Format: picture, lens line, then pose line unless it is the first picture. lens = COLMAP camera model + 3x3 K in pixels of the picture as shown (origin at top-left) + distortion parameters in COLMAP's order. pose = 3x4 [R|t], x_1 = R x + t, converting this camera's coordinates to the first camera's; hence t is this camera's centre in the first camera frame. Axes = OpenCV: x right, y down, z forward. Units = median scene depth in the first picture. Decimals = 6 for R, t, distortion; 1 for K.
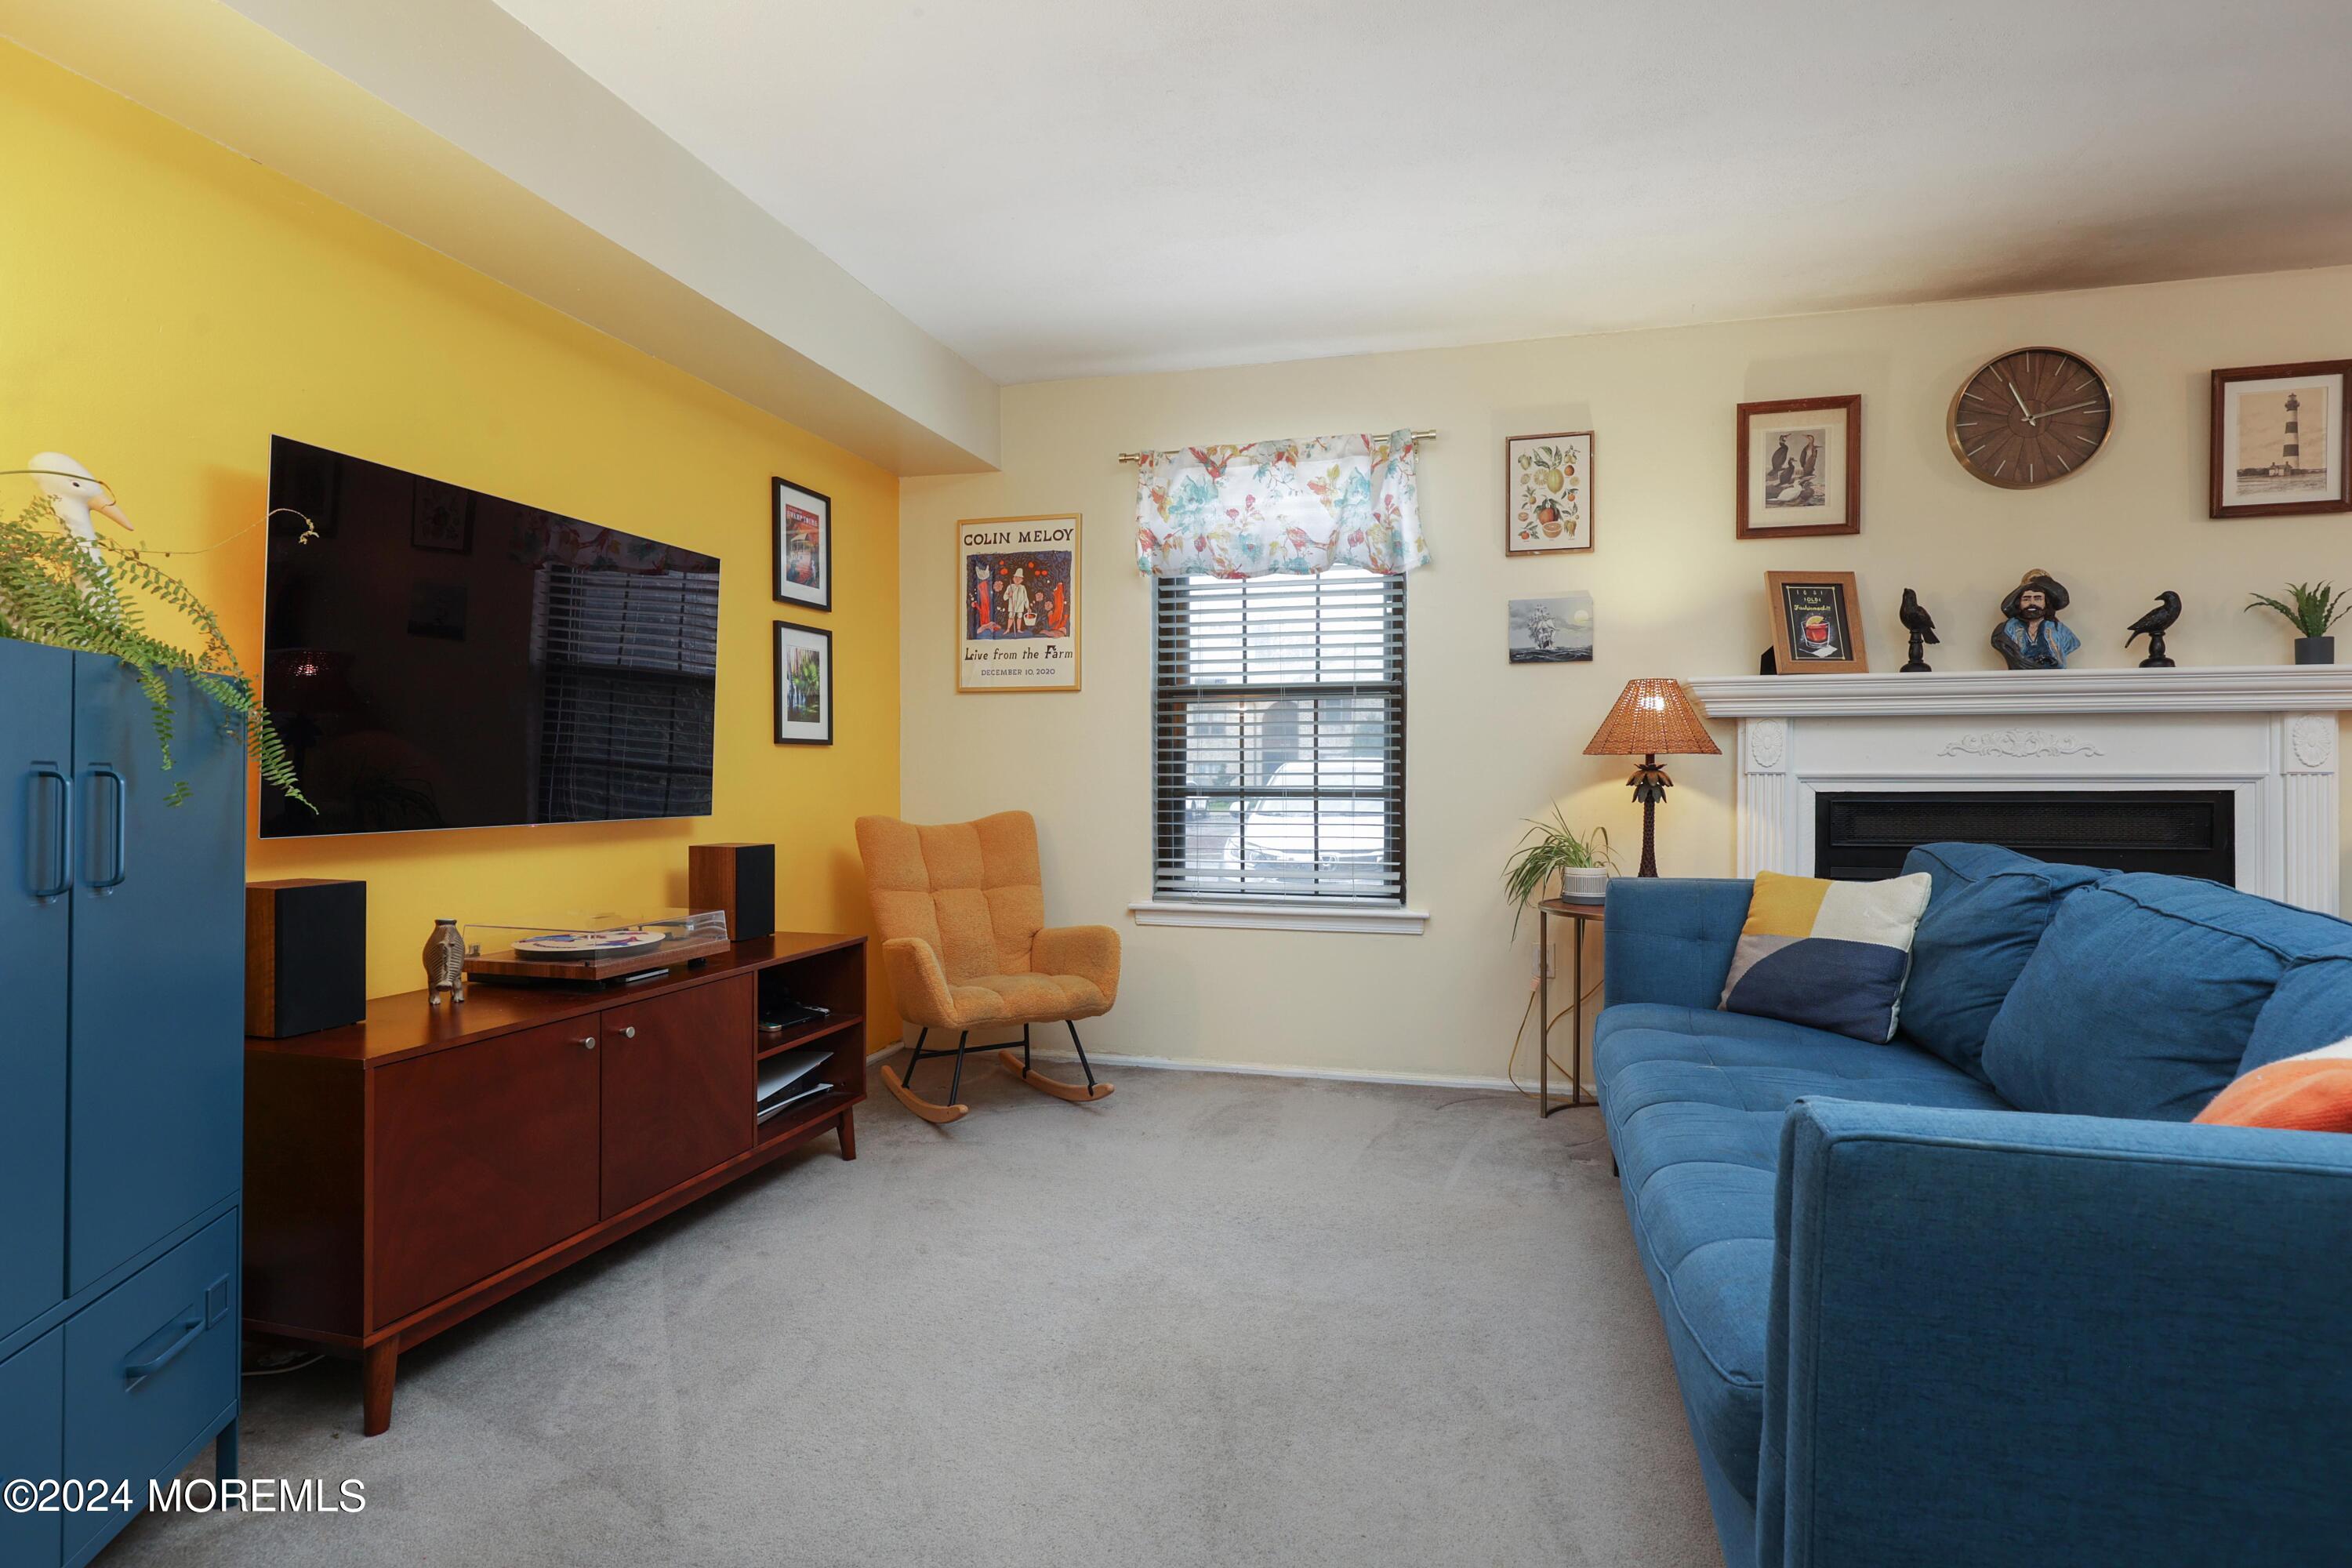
lens RADIAL K [[1193.0, 0, 1169.1], [0, 1193.0, 779.0], [0, 0, 1]] dist [0.000750, 0.001514]
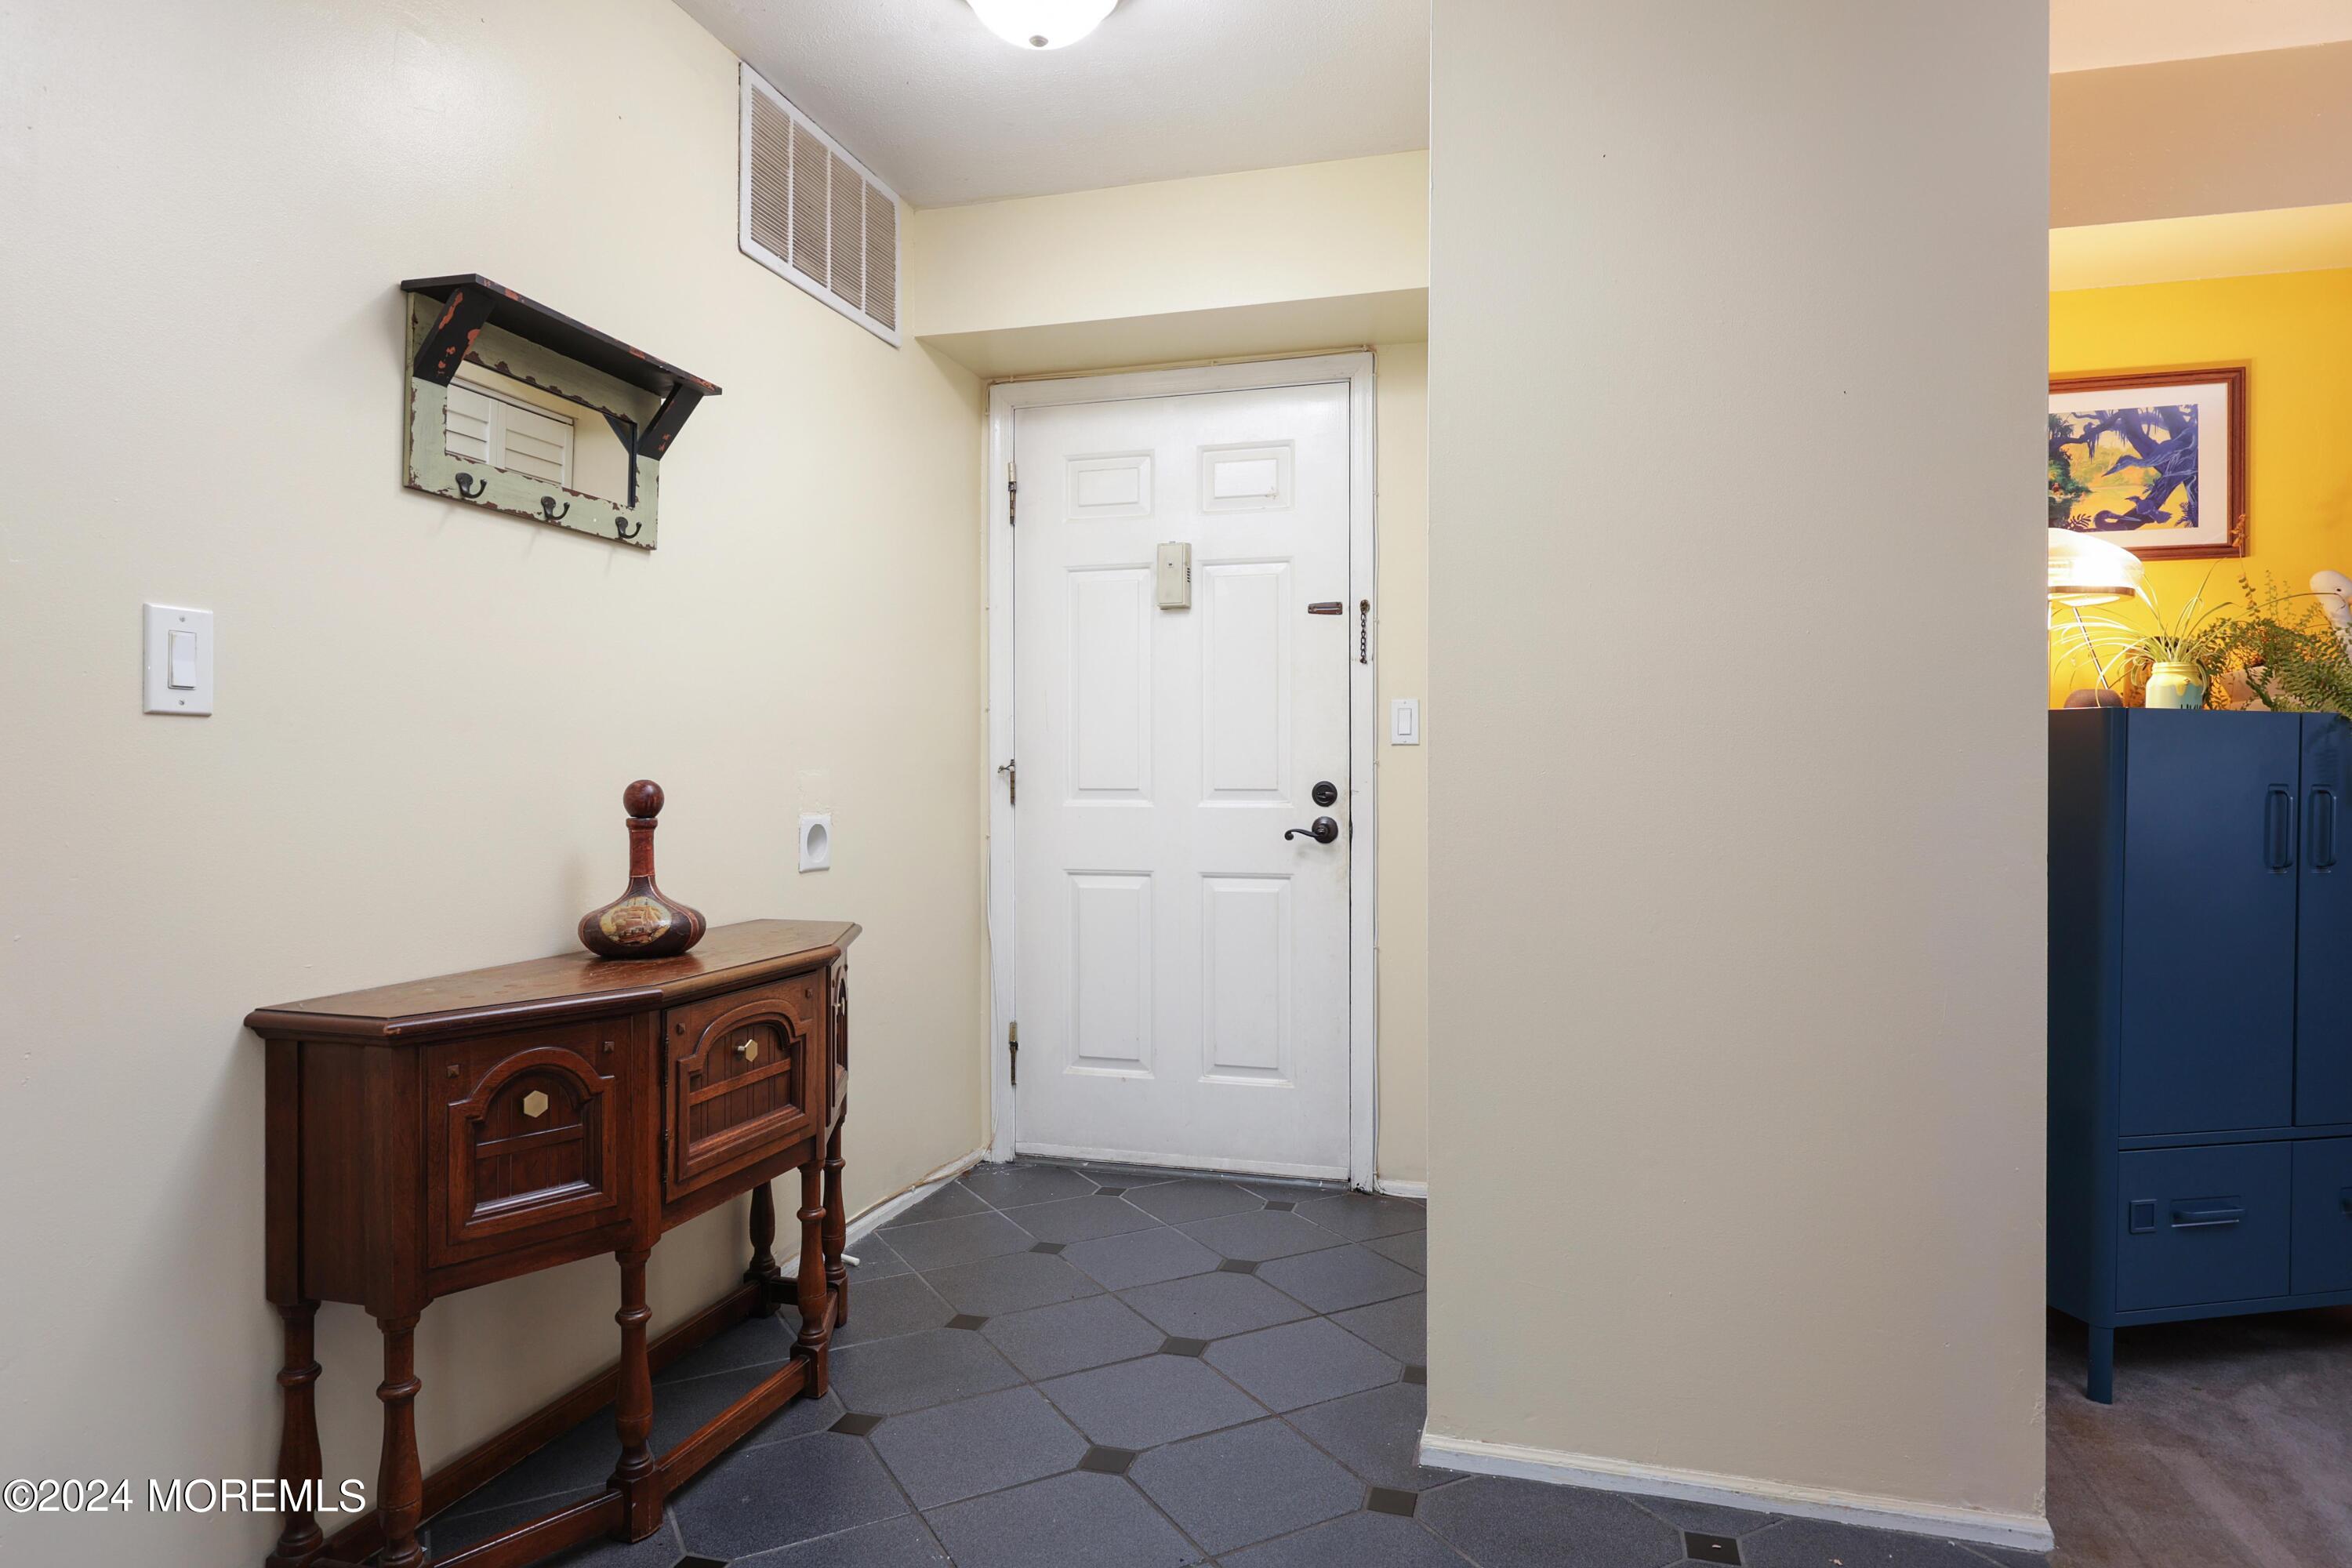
lens RADIAL K [[1401.4, 0, 1180.3], [0, 1401.4, 776.2], [0, 0, 1]] dist [0.001566, 0.001204]
pose [[-0.014880, 0.000840, -0.999889, 0.332831], [-0.004990, 0.999987, 0.000914, -0.006906], [0.999877, 0.005003, -0.014876, -0.154648]]
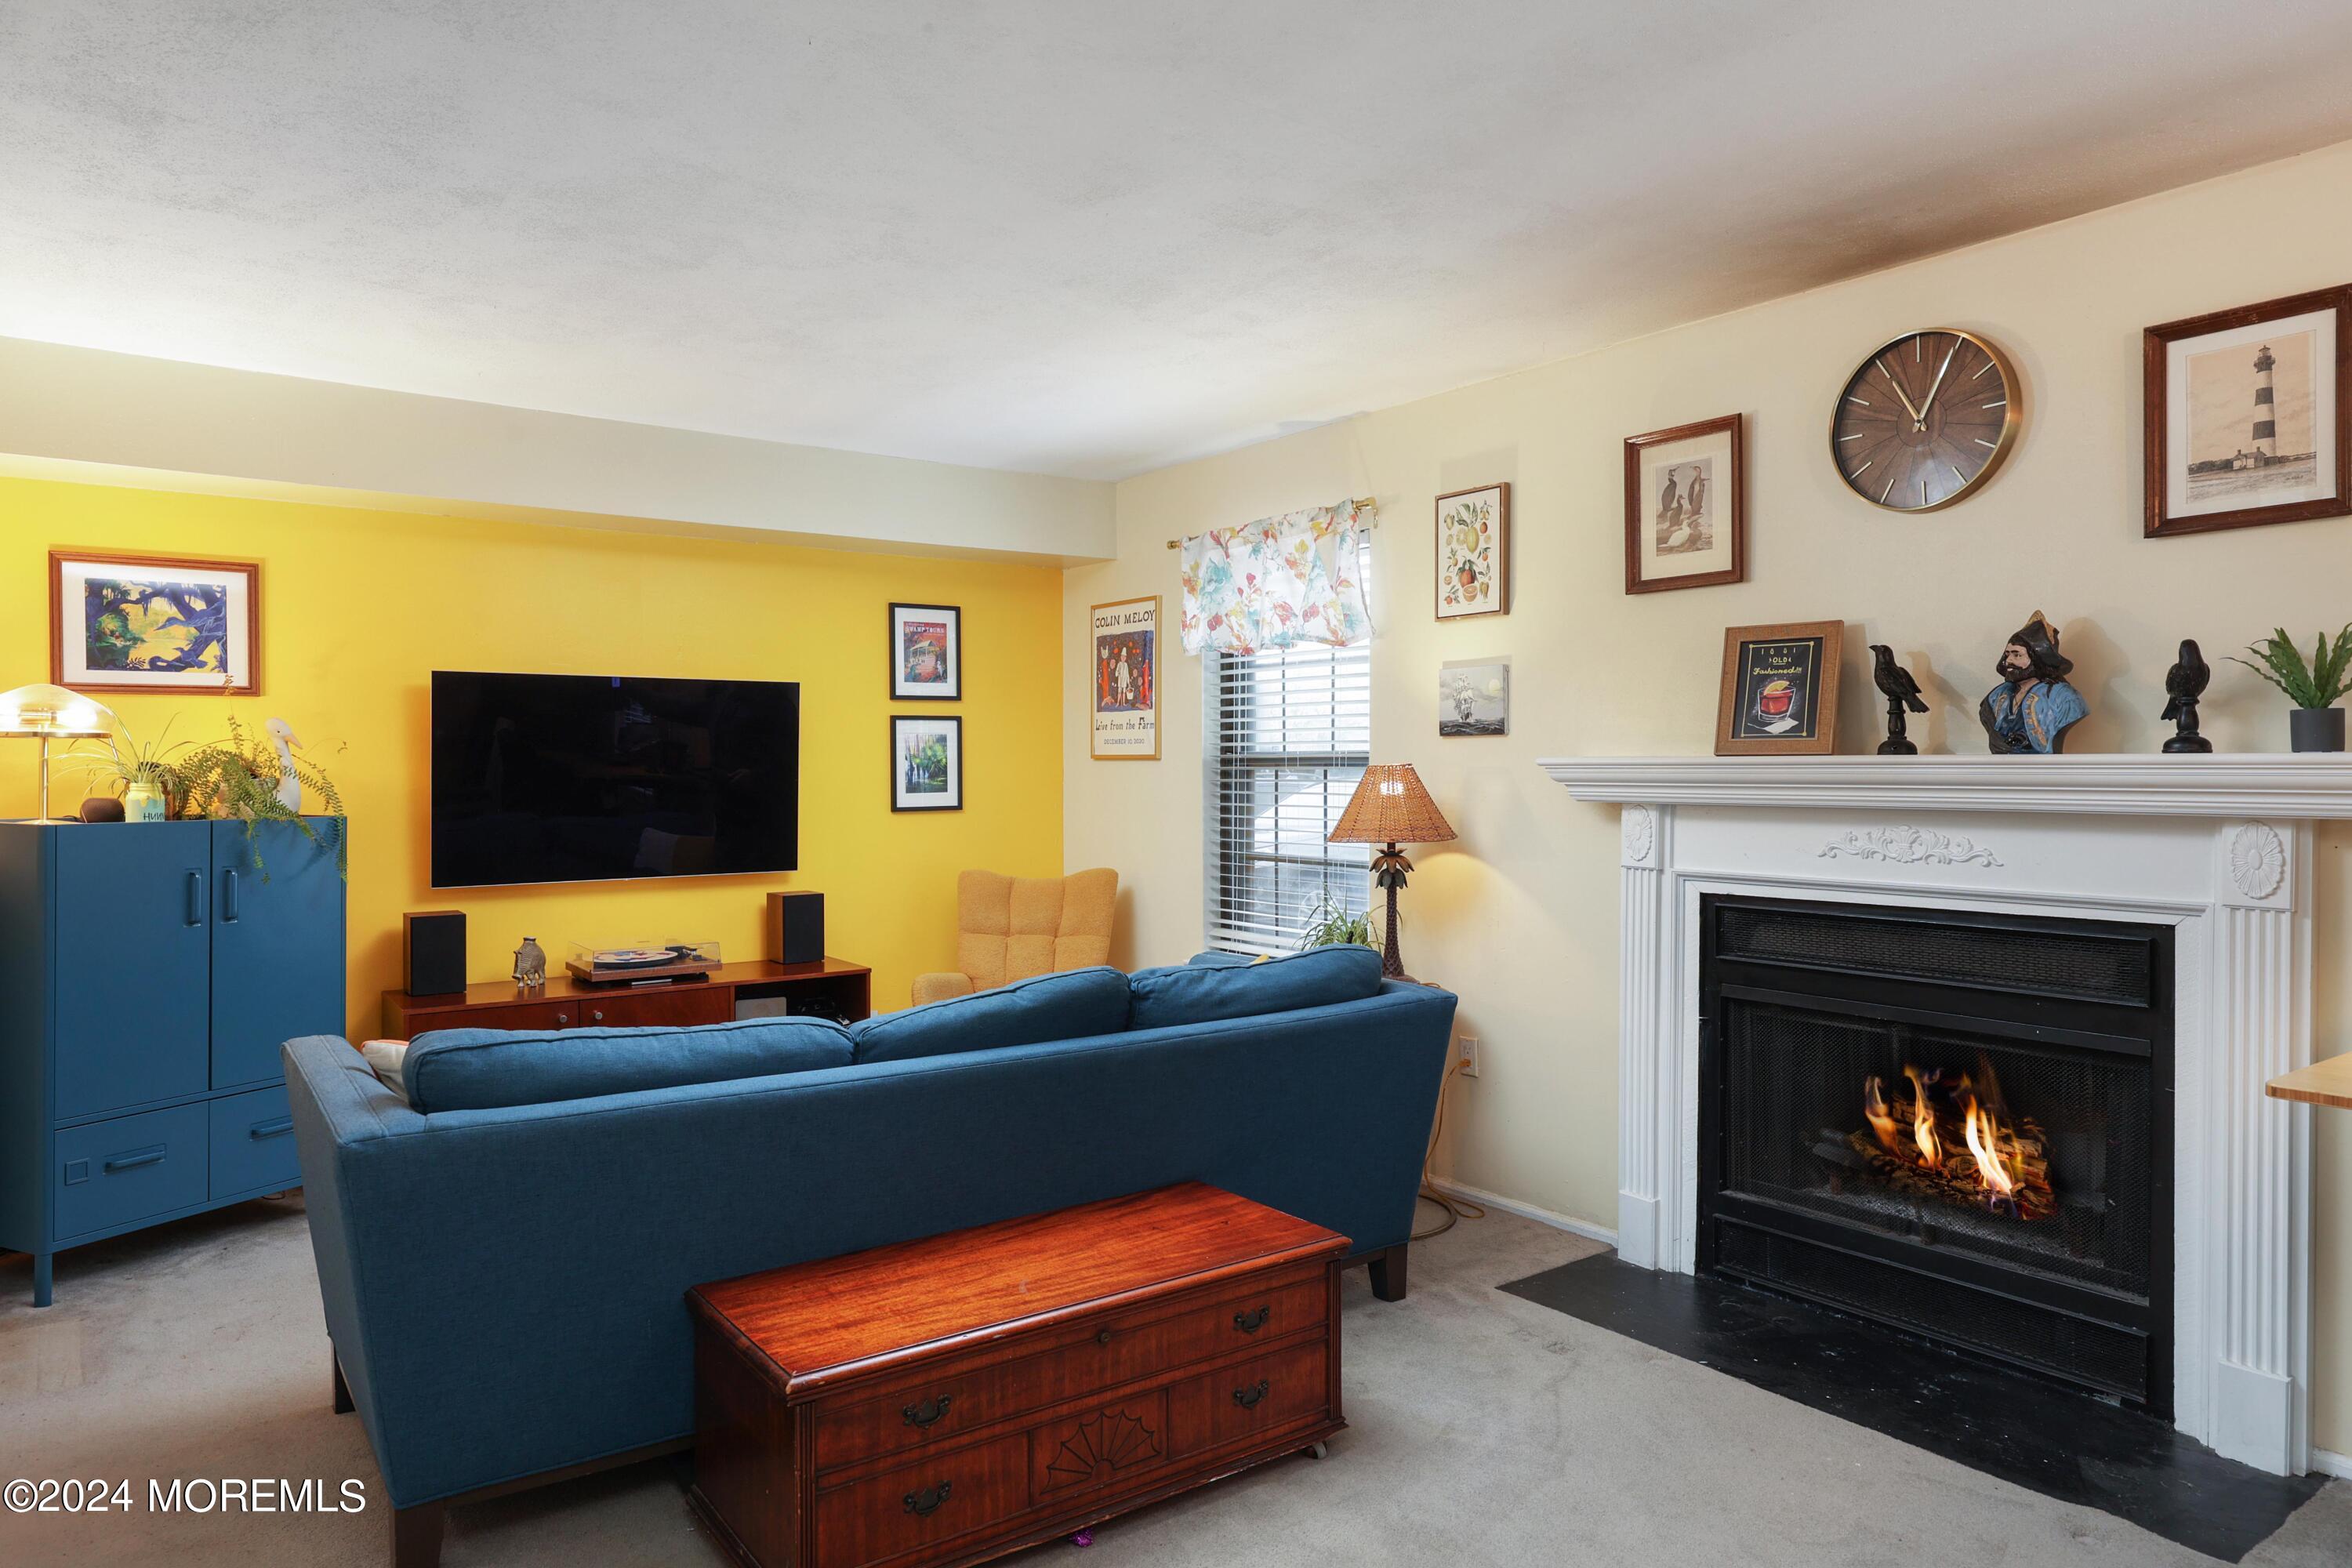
lens RADIAL K [[1462.5, 0, 1174.9], [0, 1462.5, 775.7], [0, 0, 1]] dist [-0.004859, 0.003121]
pose [[0.781629, 0.001631, -0.623741, 0.849604], [0.001581, 0.999988, 0.004596, -0.072800], [0.623741, -0.004578, 0.781617, -0.029624]]
